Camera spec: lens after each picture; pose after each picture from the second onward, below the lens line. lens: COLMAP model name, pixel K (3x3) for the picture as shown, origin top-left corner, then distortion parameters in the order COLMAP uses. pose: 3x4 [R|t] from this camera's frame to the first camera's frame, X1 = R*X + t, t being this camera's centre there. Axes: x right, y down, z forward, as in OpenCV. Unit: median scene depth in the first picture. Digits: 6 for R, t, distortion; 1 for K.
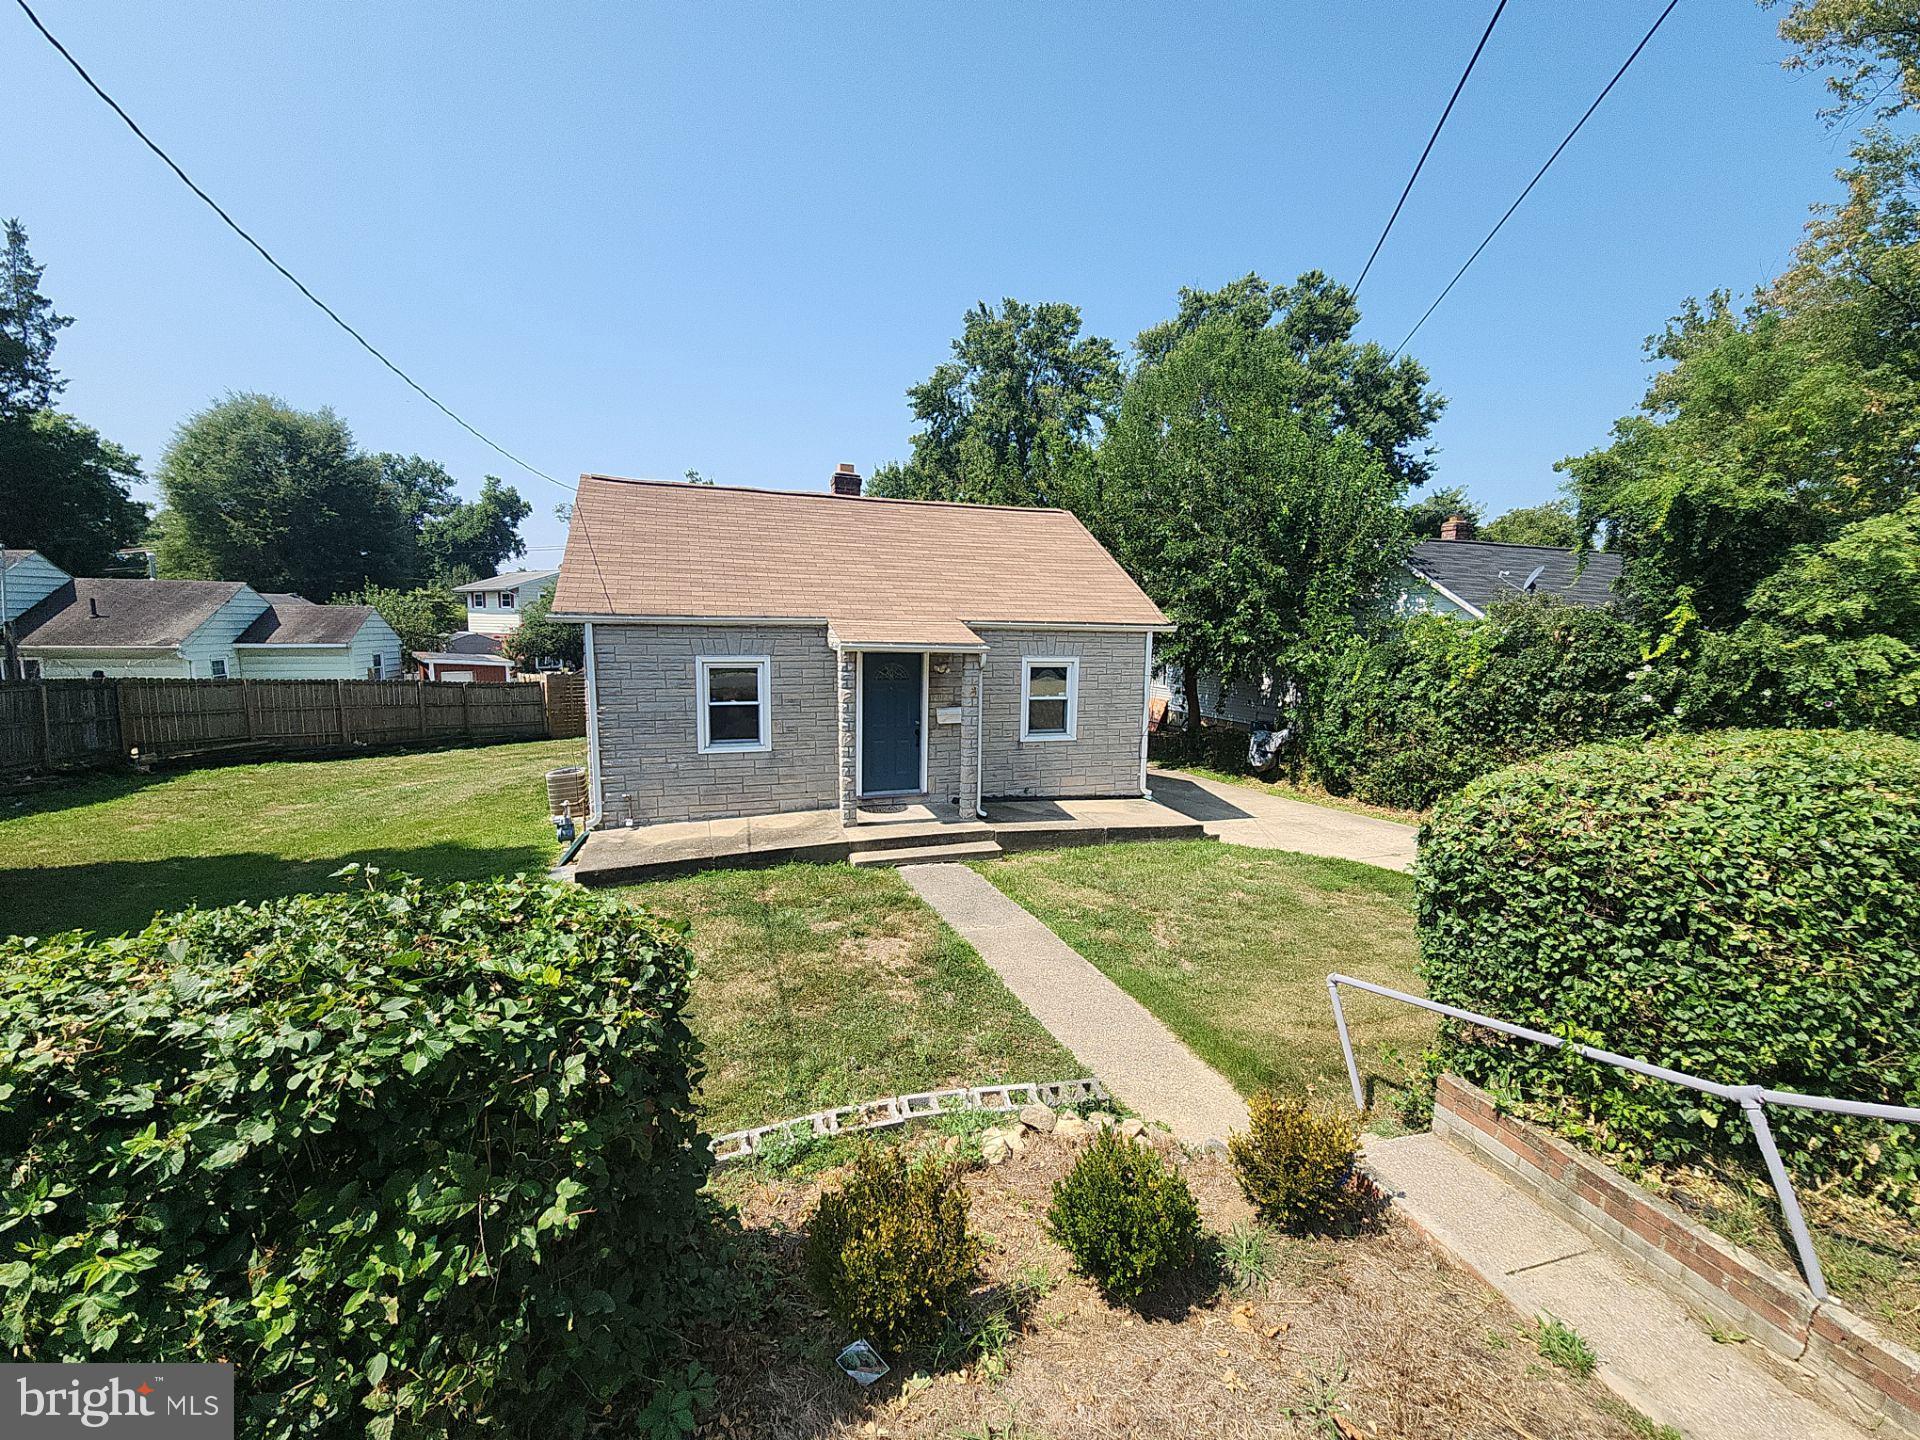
lens RADIAL K [[782.9, 0, 960.9], [0, 782.9, 714.5], [0, 0, 1]] dist [0.013381, -0.010100]
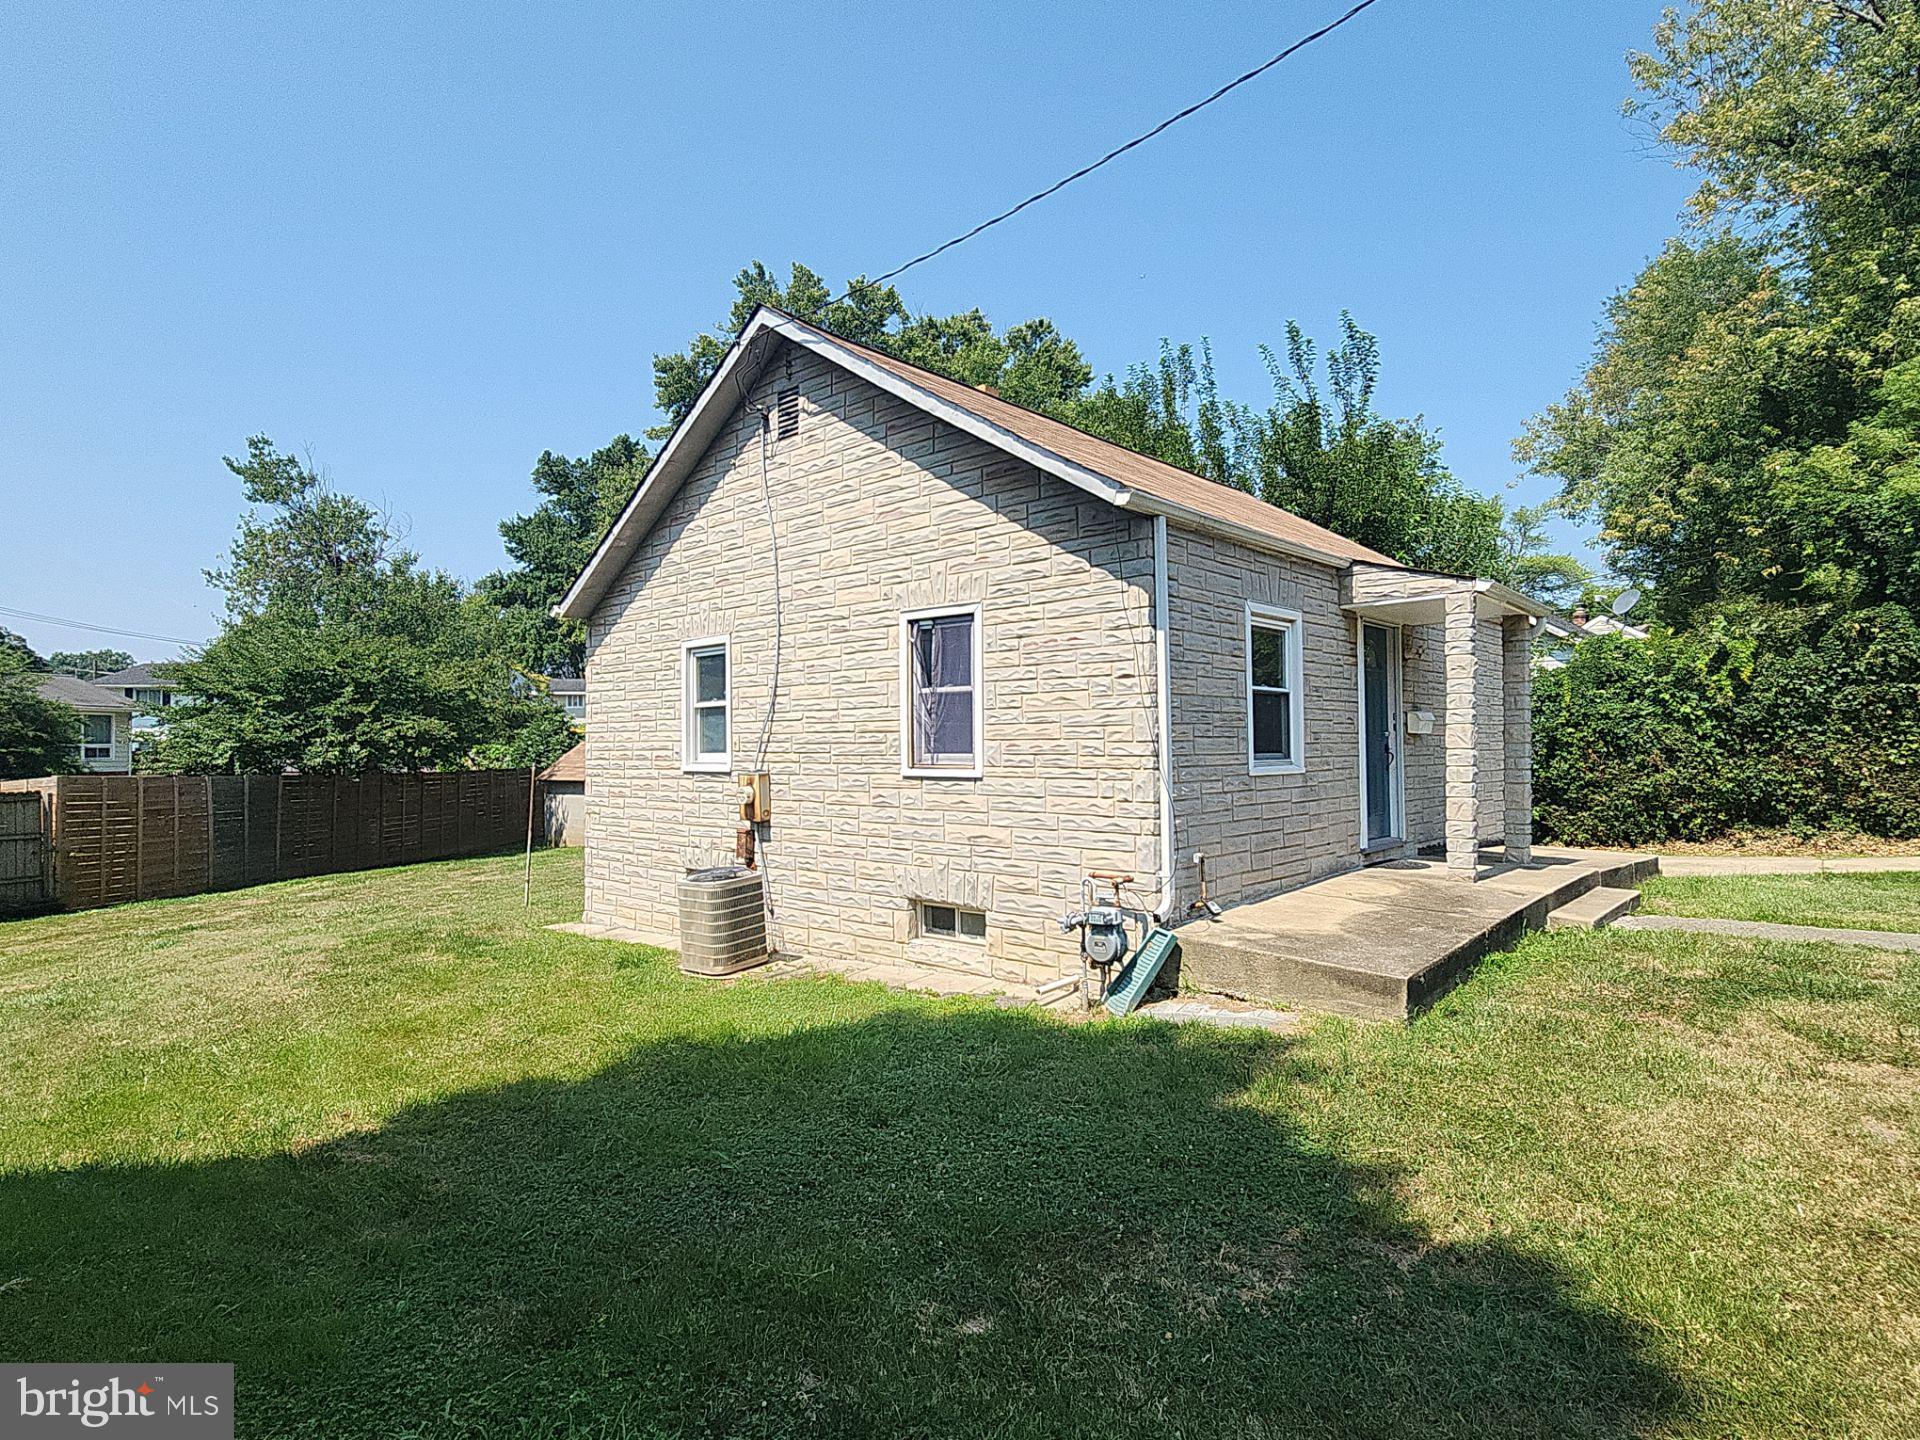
lens RADIAL K [[1008.9, 0, 952.4], [0, 1008.9, 723.3], [0, 0, 1]] dist [0.001185, -0.000597]
pose [[0.879695, -0.012031, 0.475387, -0.724758], [0.076451, 0.990255, -0.116410, 0.066890], [-0.469354, 0.138749, 0.872041, 0.408270]]
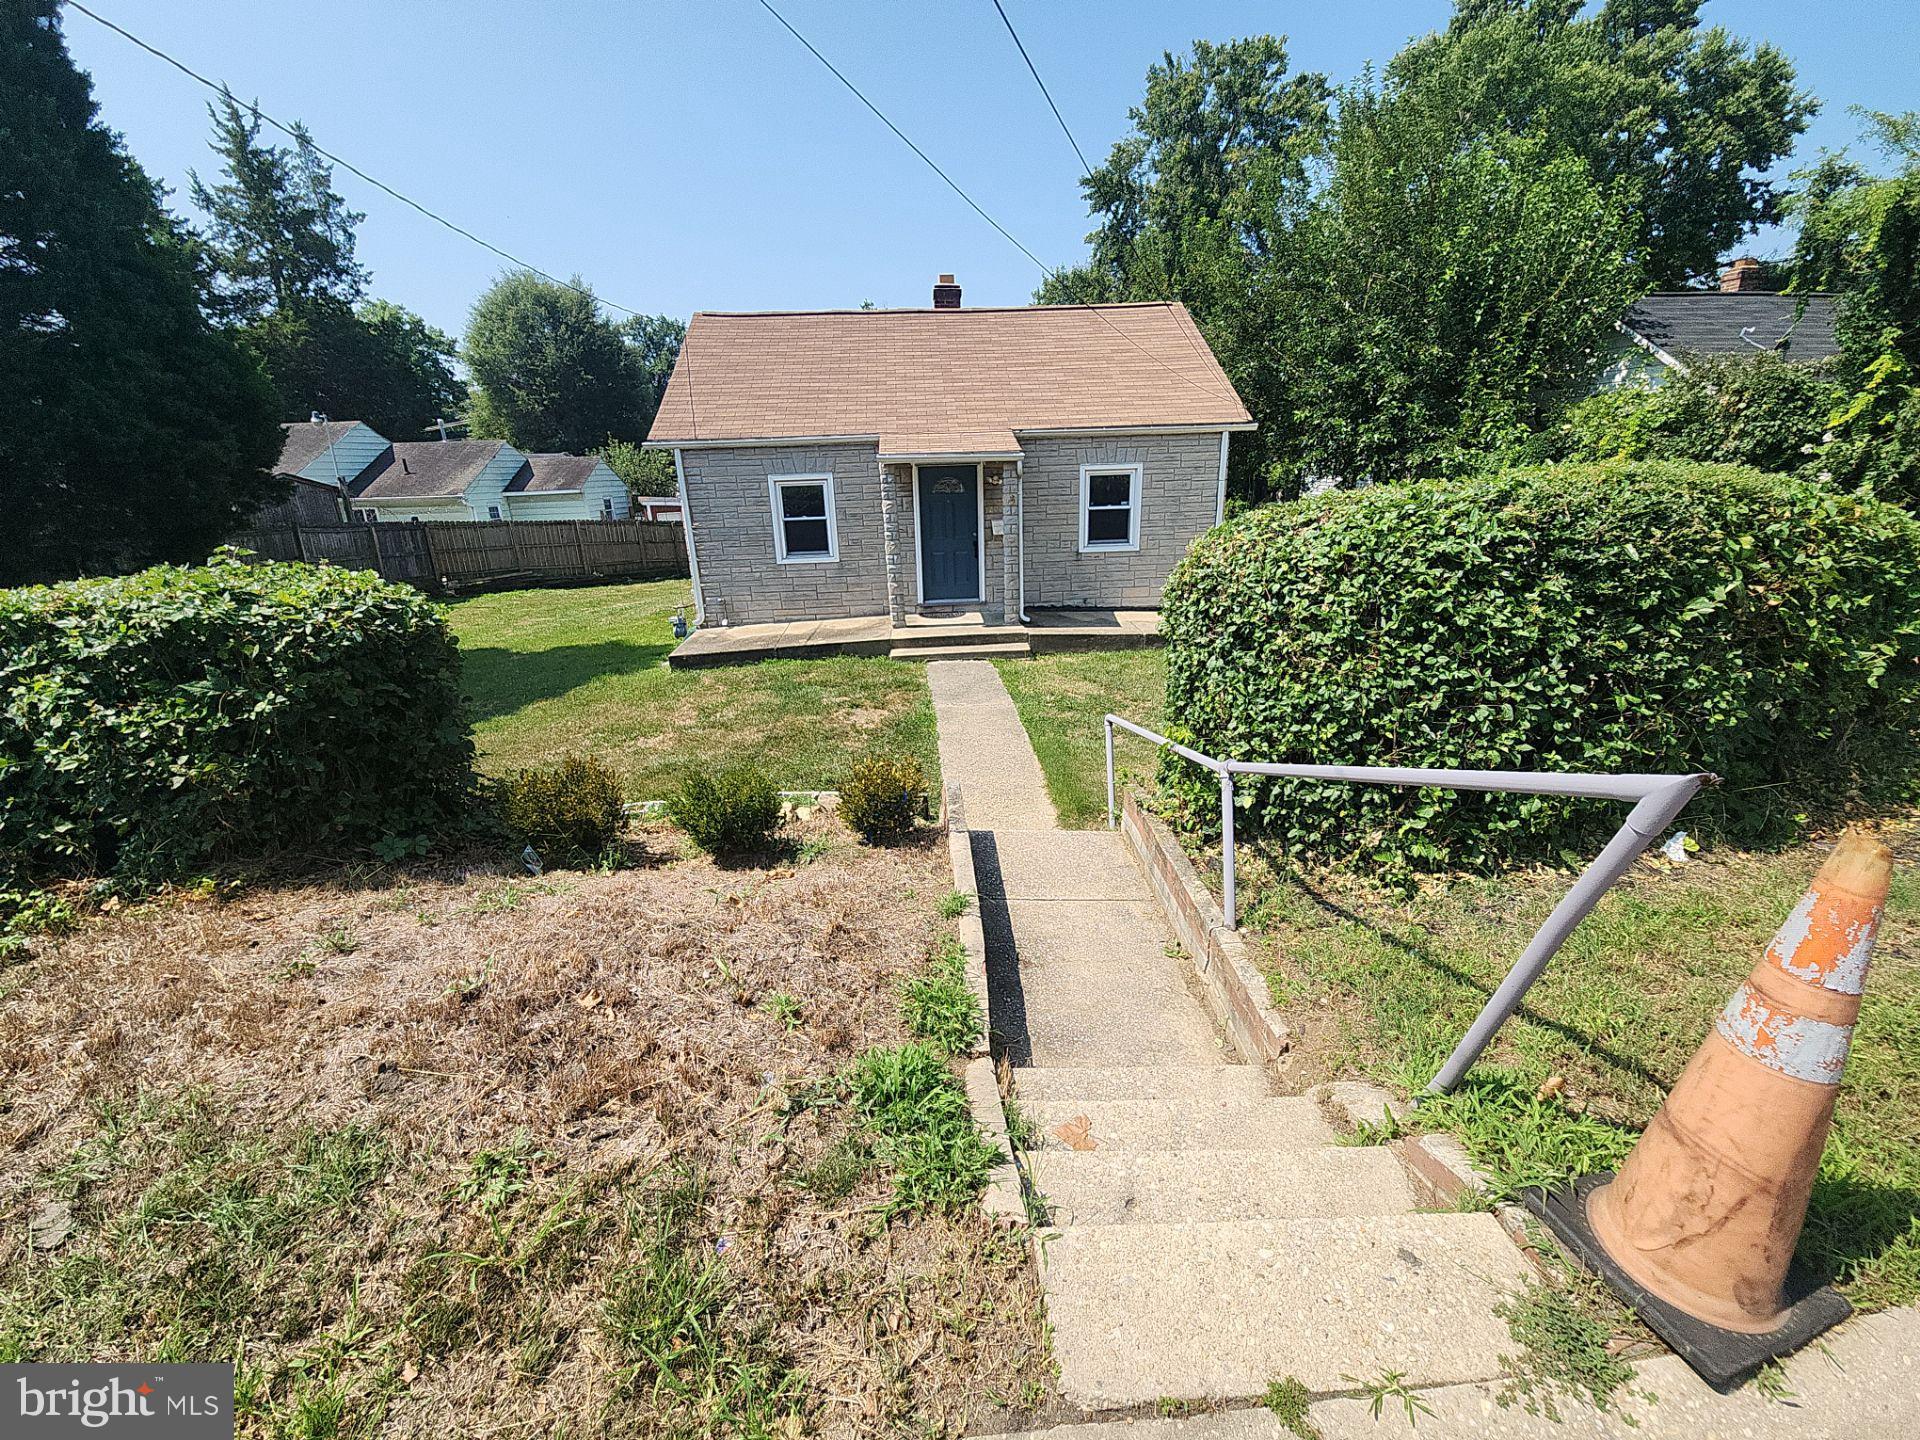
lens RADIAL K [[782.9, 0, 958.6], [0, 782.9, 721.5], [0, 0, 1]] dist [0.013381, -0.010100]
pose [[0.958359, 0.043534, -0.282228, 0.218730], [0.015003, 0.979271, 0.201998, 0.040880], [0.285172, -0.197821, 0.937840, -0.043575]]
